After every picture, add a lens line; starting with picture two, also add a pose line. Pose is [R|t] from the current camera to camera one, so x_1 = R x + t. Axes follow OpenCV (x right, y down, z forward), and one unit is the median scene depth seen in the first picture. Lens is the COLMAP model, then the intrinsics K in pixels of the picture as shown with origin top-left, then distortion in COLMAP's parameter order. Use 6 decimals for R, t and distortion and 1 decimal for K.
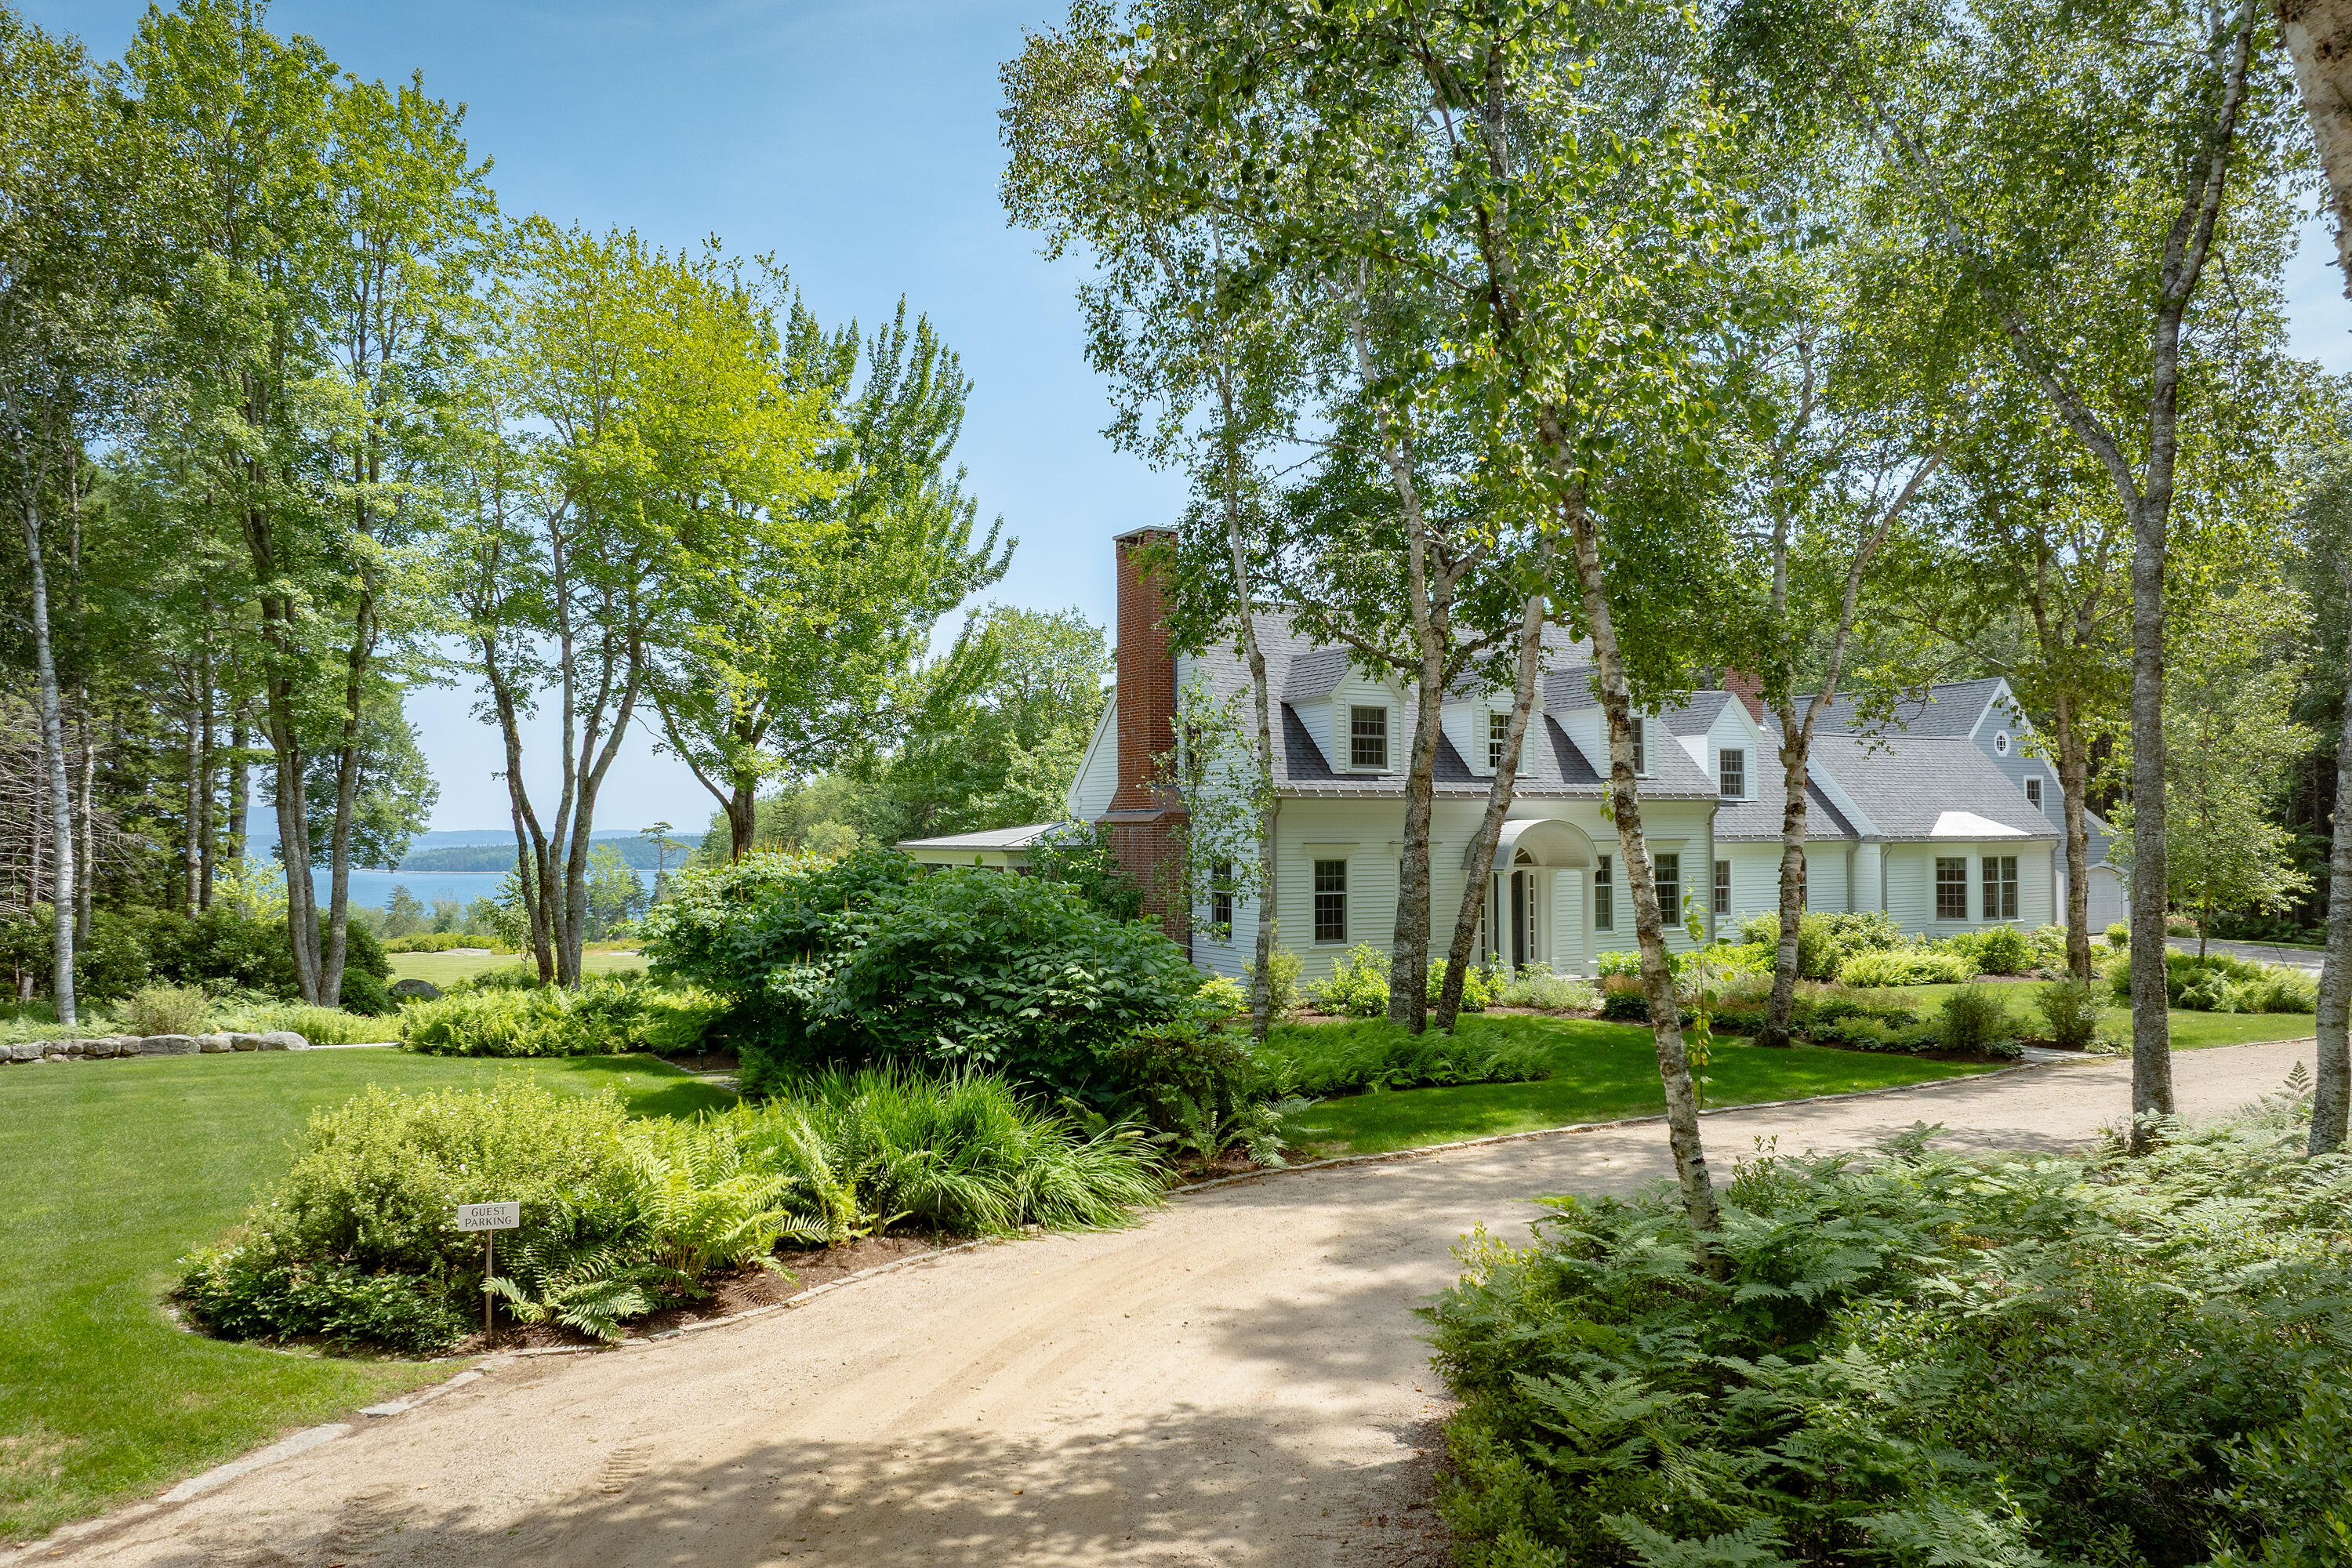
lens RADIAL K [[1678.3, 0, 1174.2], [0, 1678.3, 786.9], [0, 0, 1]] dist [-0.004326, -0.004013]
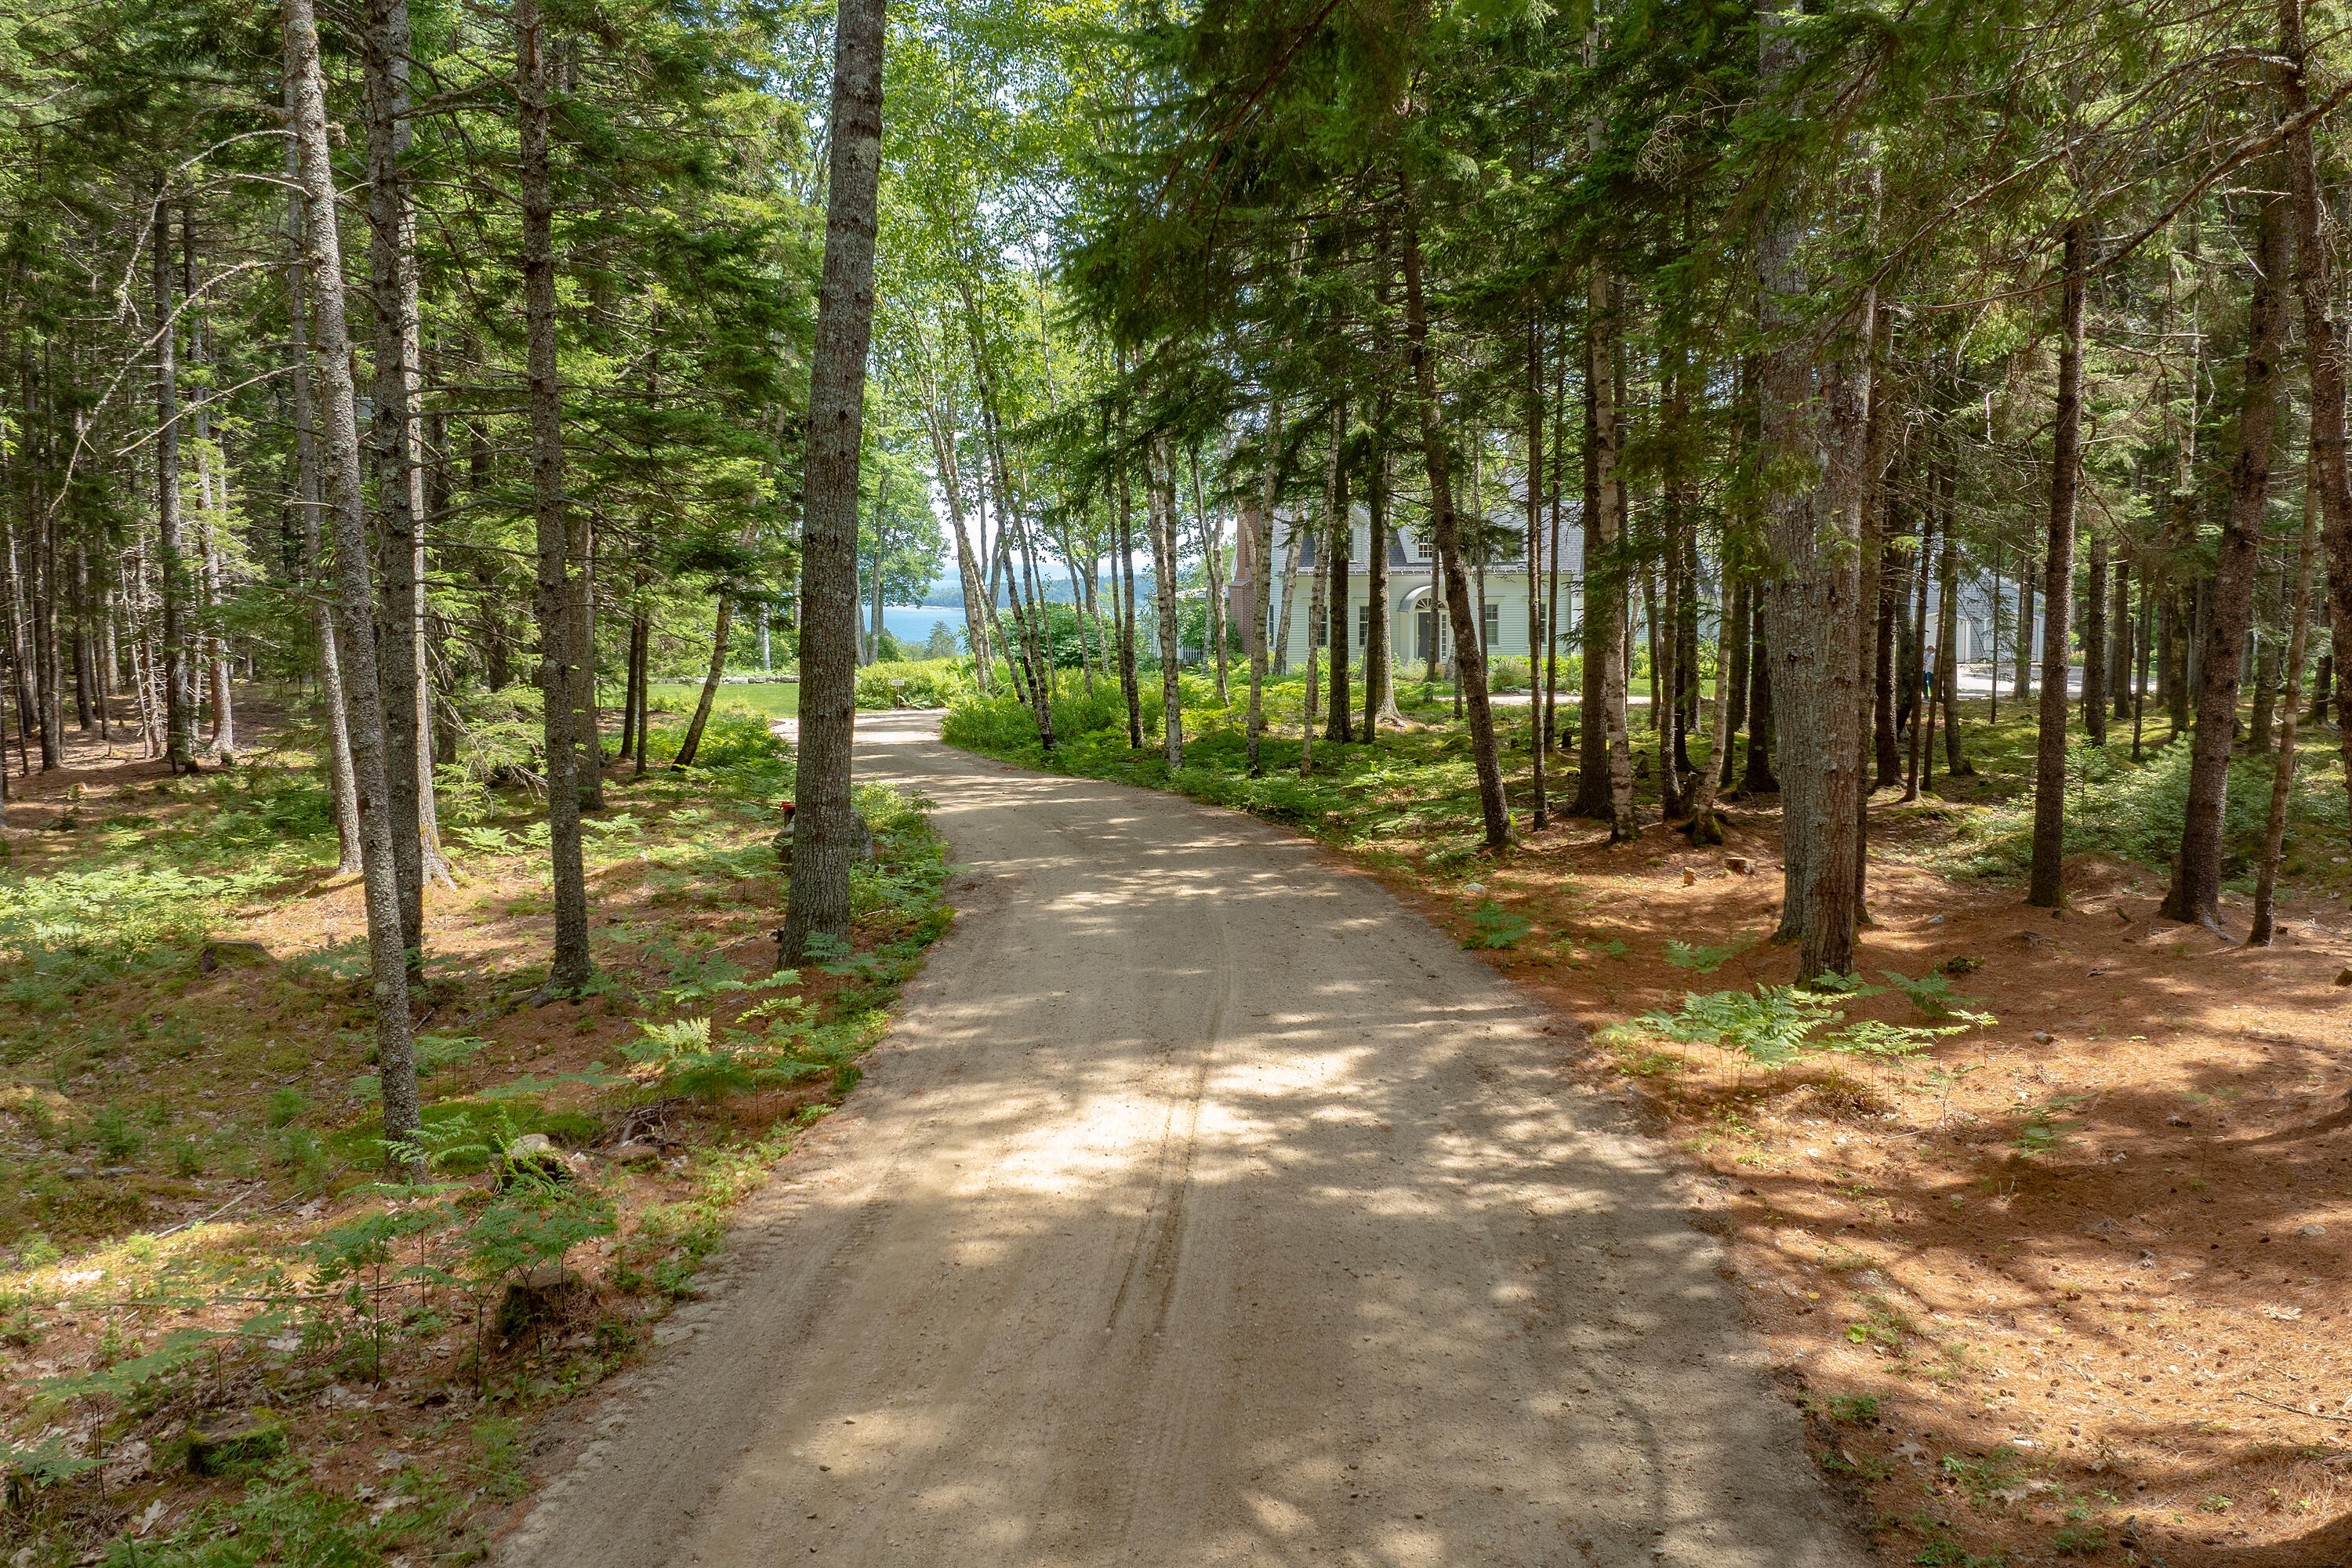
lens RADIAL K [[1678.3, 0, 1178.0], [0, 1678.3, 779.9], [0, 0, 1]] dist [-0.004326, -0.004013]
pose [[0.957854, 0.041569, -0.284230, 0.363814], [0.000747, 0.989110, 0.147176, -0.032890], [0.287253, -0.141185, 0.947392, -0.700165]]
